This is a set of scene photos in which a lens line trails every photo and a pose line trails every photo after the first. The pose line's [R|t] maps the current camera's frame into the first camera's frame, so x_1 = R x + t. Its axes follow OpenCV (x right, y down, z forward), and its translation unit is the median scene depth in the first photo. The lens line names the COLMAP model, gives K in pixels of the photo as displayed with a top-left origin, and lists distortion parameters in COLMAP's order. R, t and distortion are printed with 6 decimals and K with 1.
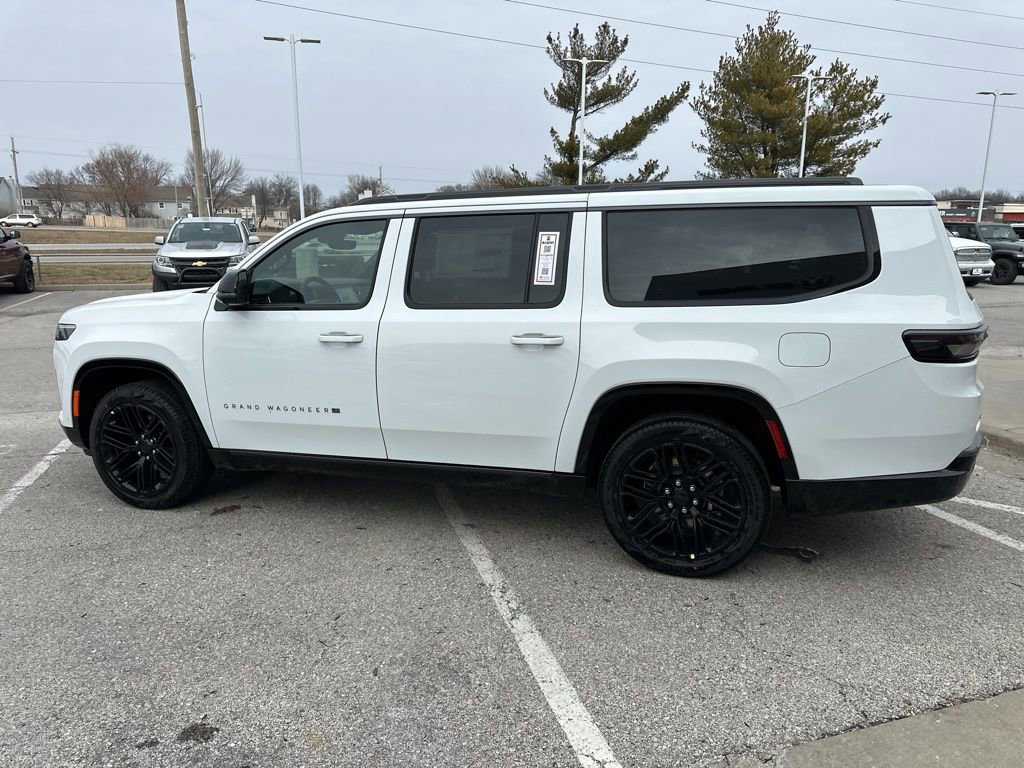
lens RADIAL K [[712.5, 0, 512.0], [0, 712.5, 384.0], [0, 0, 1]] dist [0.090437, -0.127308]
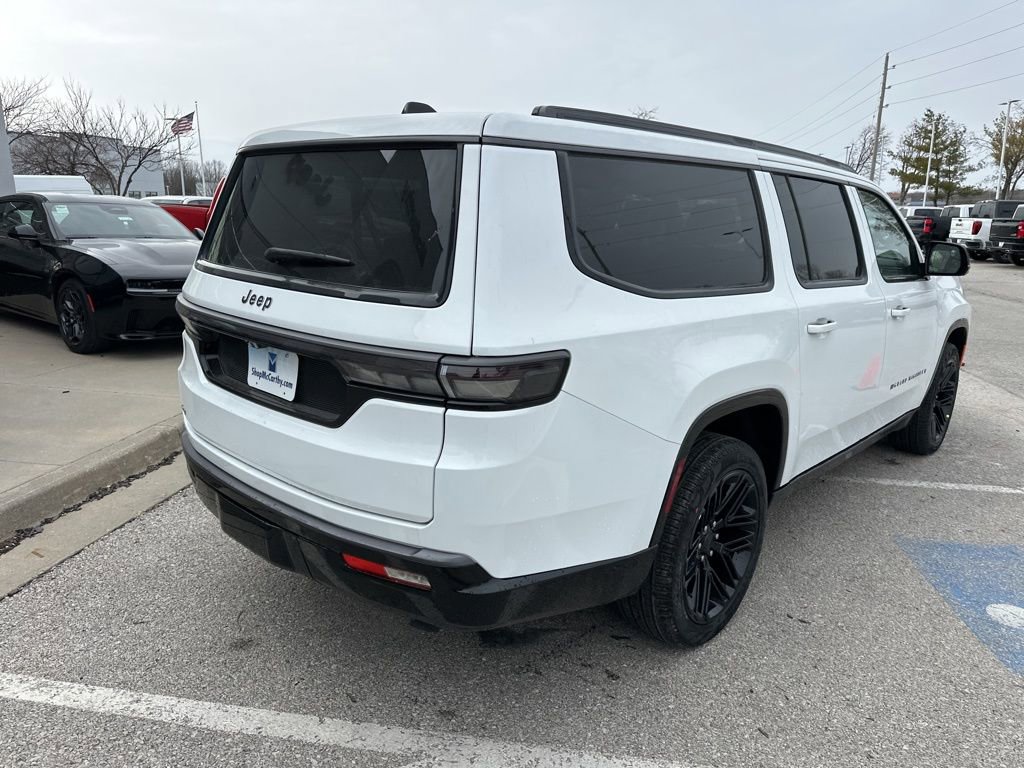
lens RADIAL K [[719.1, 0, 512.0], [0, 719.1, 384.0], [0, 0, 1]] dist [0.039936, -0.043451]
pose [[-0.421777, 0.210107, -0.882020, 0.184031], [-0.203207, 0.926131, 0.317787, -0.048819], [0.883635, 0.313267, -0.347926, 0.244181]]
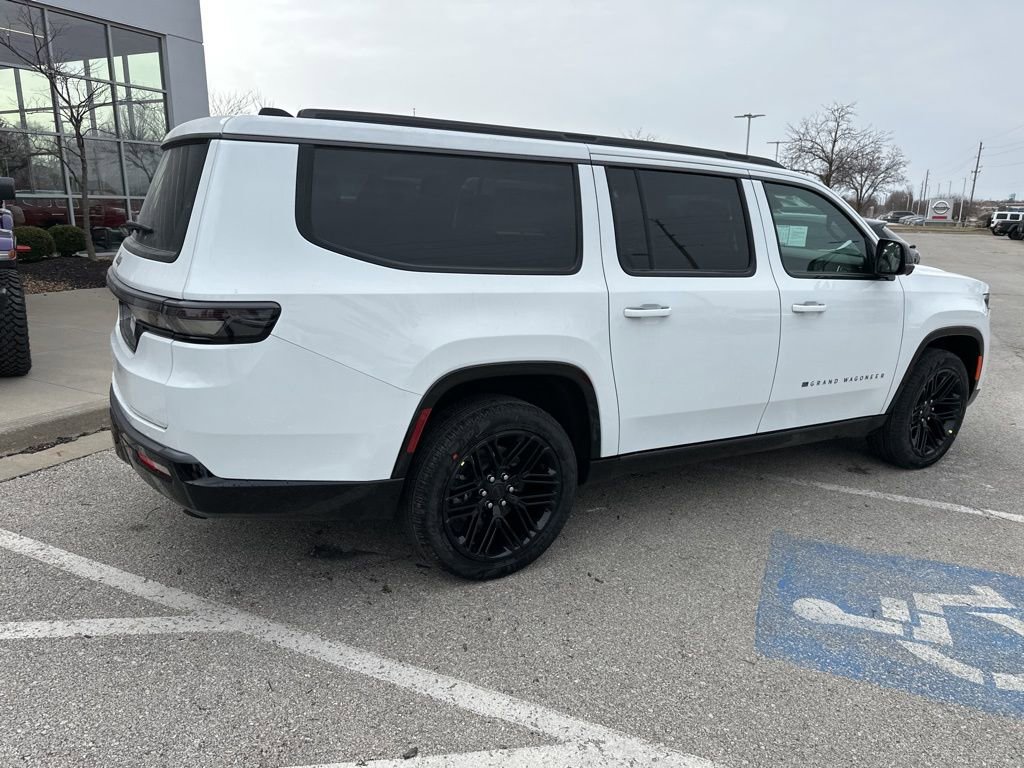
lens RADIAL K [[719.2, 0, 511.1], [0, 719.2, 389.9], [0, 0, 1]] dist [0.050032, -0.056630]
pose [[-0.655137, 0.171463, -0.735796, 0.163582], [-0.182276, 0.909266, 0.374180, -0.062395], [0.733192, 0.379257, -0.564440, 0.313622]]
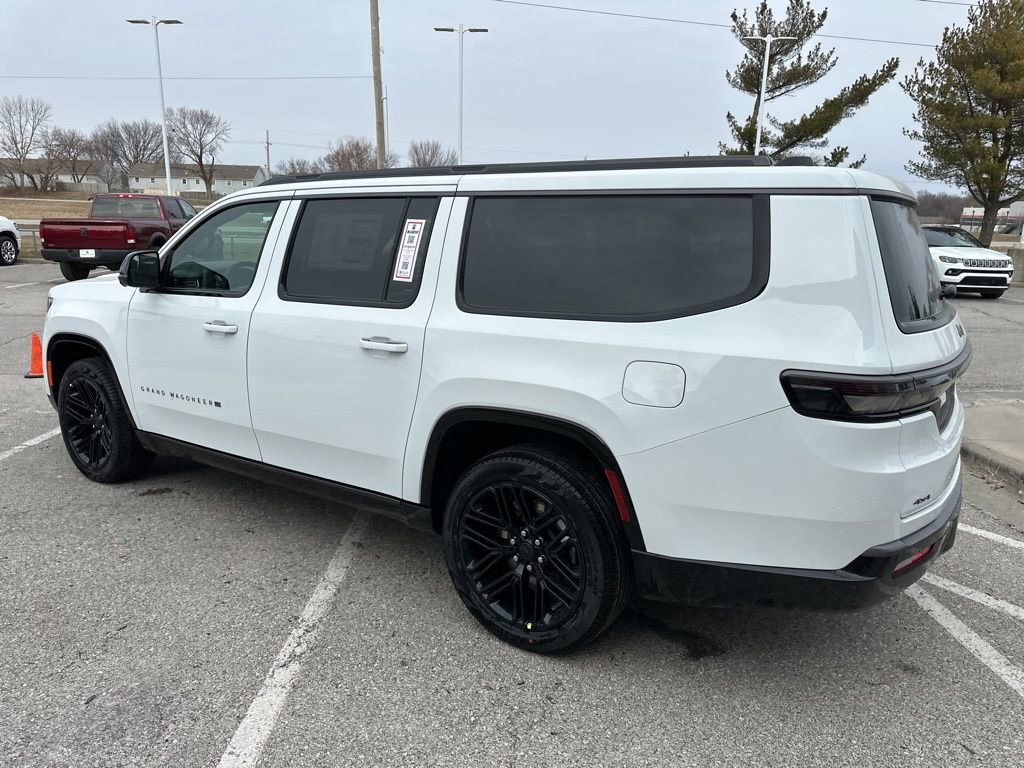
lens RADIAL K [[719.1, 0, 512.0], [0, 719.1, 384.0], [0, 0, 1]] dist [0.039936, -0.043451]
pose [[0.960288, 0.085578, -0.265561, 0.067532], [-0.082678, 0.996331, 0.022104, -0.007613], [0.266478, 0.000730, 0.963841, 0.033709]]
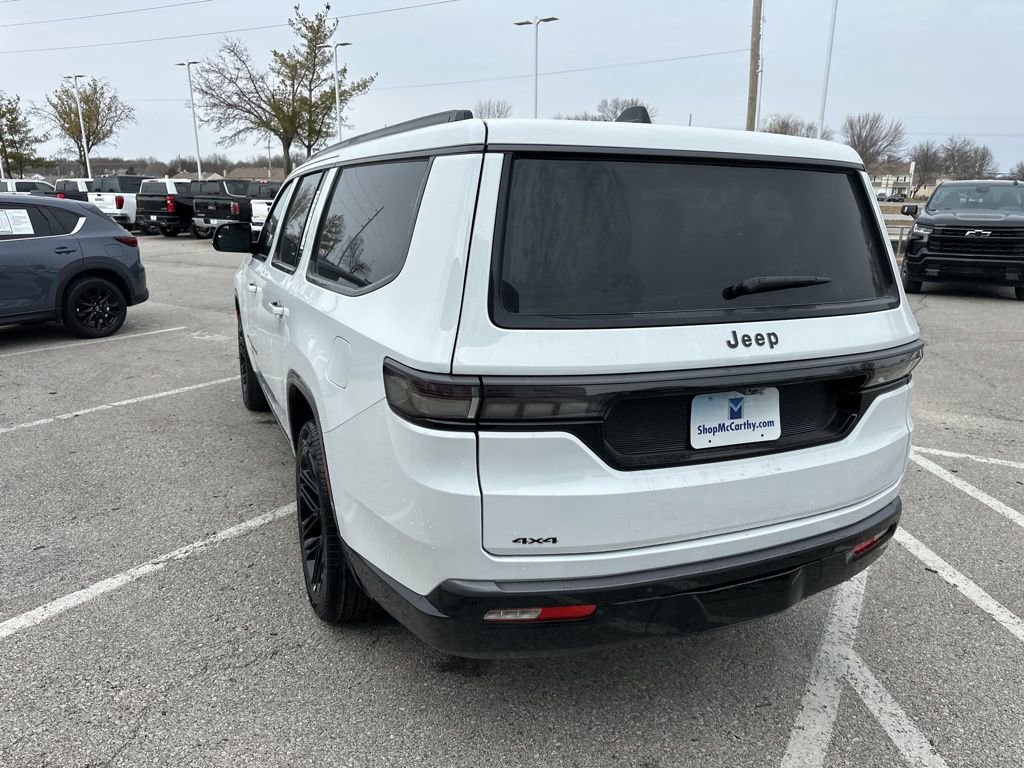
lens RADIAL K [[720.5, 0, 510.5], [0, 720.5, 394.4], [0, 0, 1]] dist [0.024296, -0.024813]
pose [[0.668571, 0.210969, -0.713095, 0.151494], [-0.172716, 0.976745, 0.127038, -0.019819], [0.723313, 0.038229, 0.689461, 0.092040]]
